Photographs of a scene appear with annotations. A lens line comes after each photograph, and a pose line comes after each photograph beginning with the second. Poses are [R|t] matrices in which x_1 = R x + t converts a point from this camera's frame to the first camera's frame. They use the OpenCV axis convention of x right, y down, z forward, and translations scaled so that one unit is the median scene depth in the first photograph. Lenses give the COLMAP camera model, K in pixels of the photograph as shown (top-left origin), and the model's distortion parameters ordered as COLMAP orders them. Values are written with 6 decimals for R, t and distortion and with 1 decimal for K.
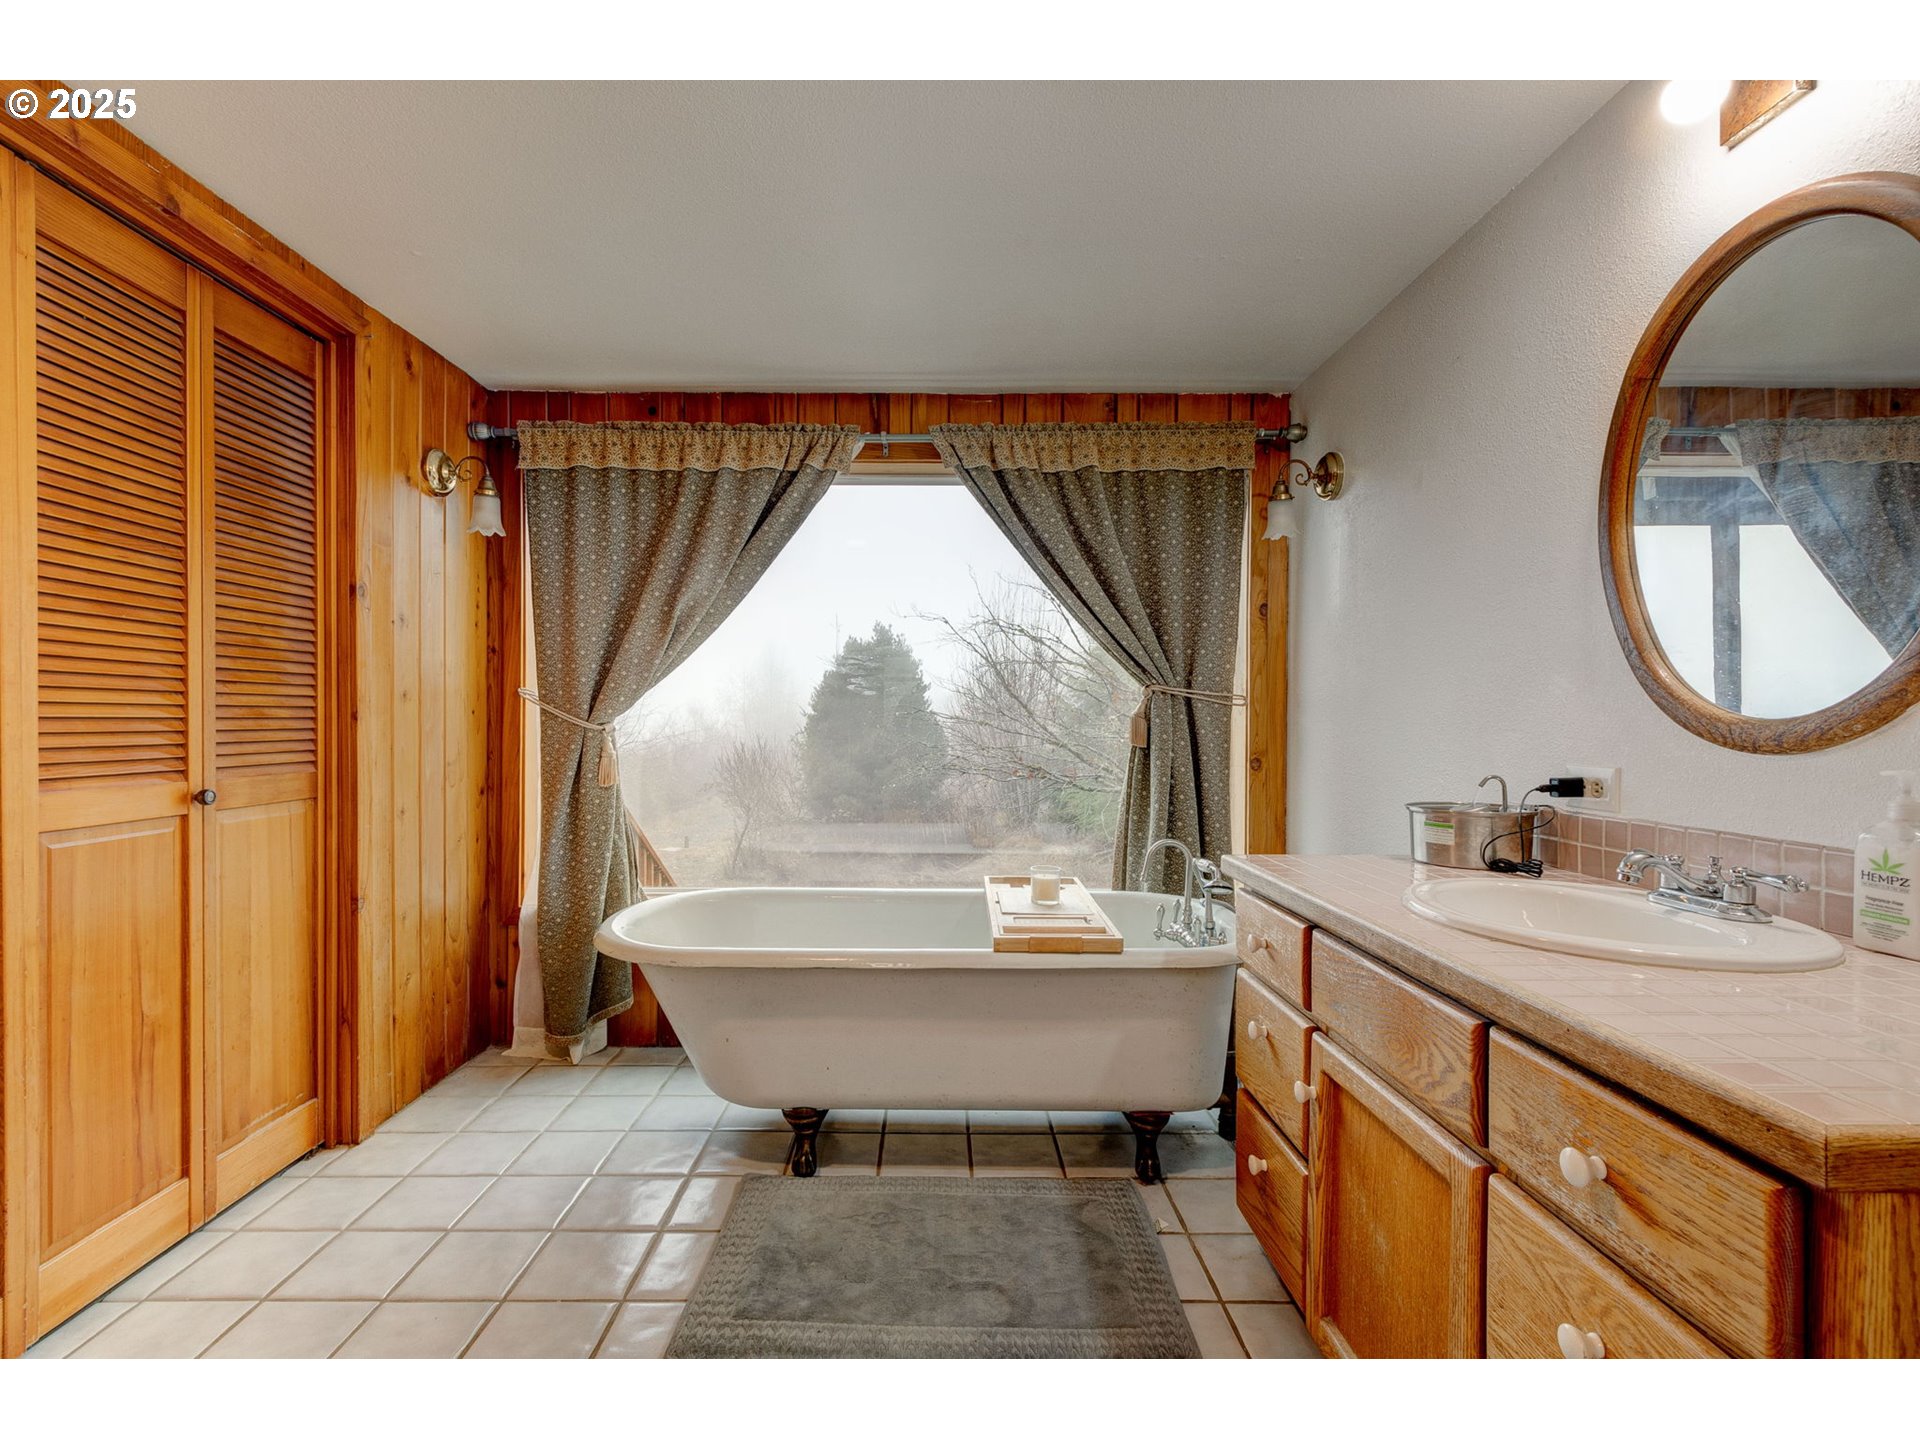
lens RADIAL K [[891.9, 0, 933.6], [0, 891.9, 728.2], [0, 0, 1]] dist [0.000046, 0.000224]
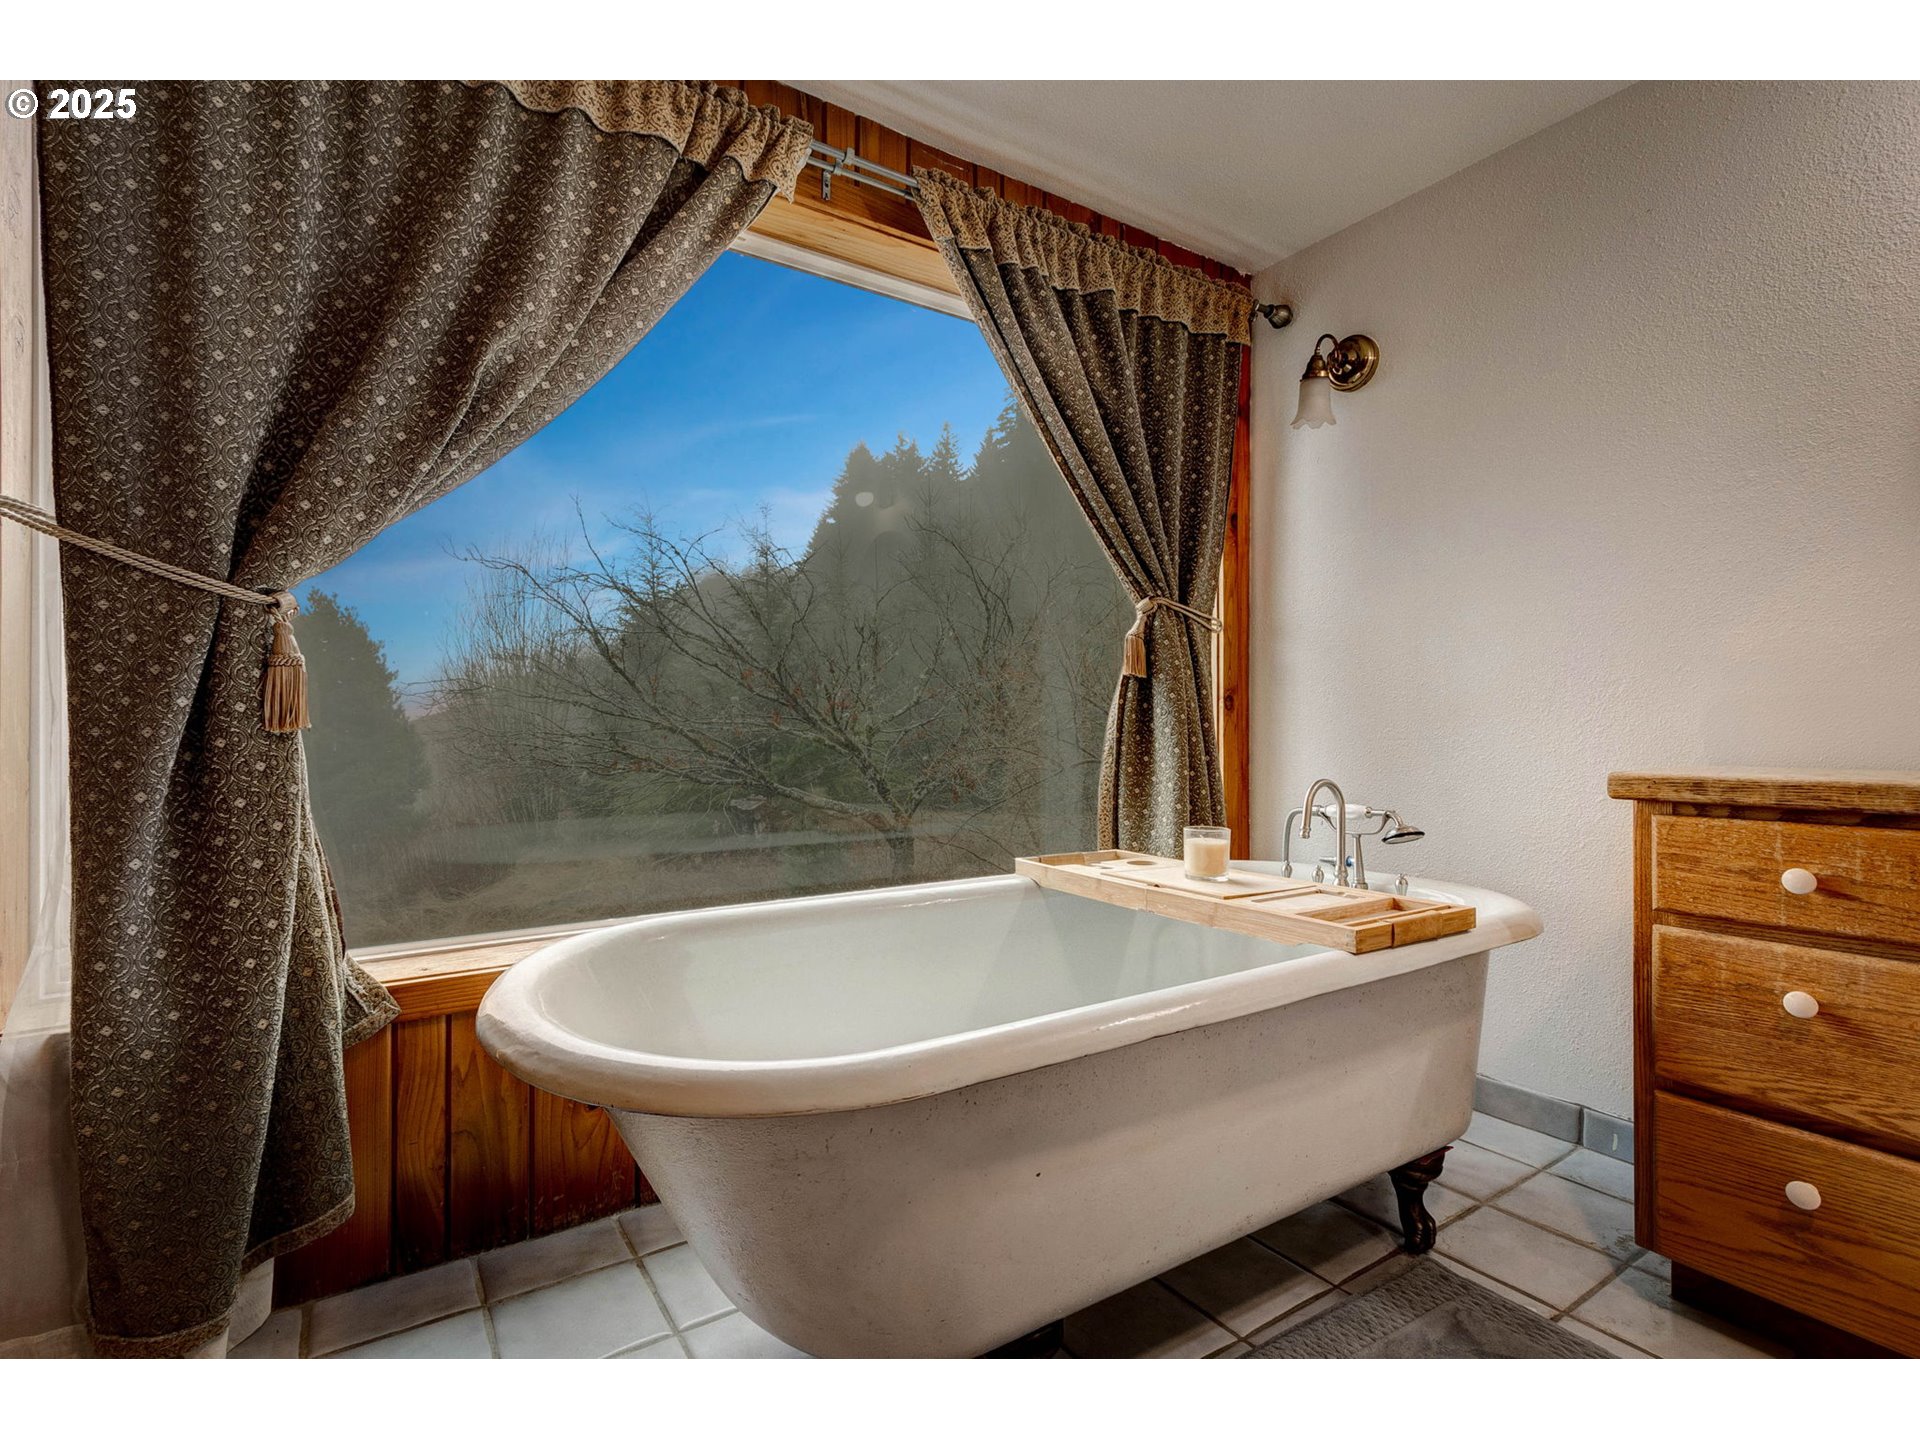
lens RADIAL K [[903.2, 0, 937.2], [0, 903.2, 732.6], [0, 0, 1]] dist [0.008113, -0.001502]
pose [[0.833068, -0.005502, 0.553144, -0.351623], [0.007908, 0.999967, -0.001963, 0.069992], [-0.553115, 0.006009, 0.833083, 0.450441]]
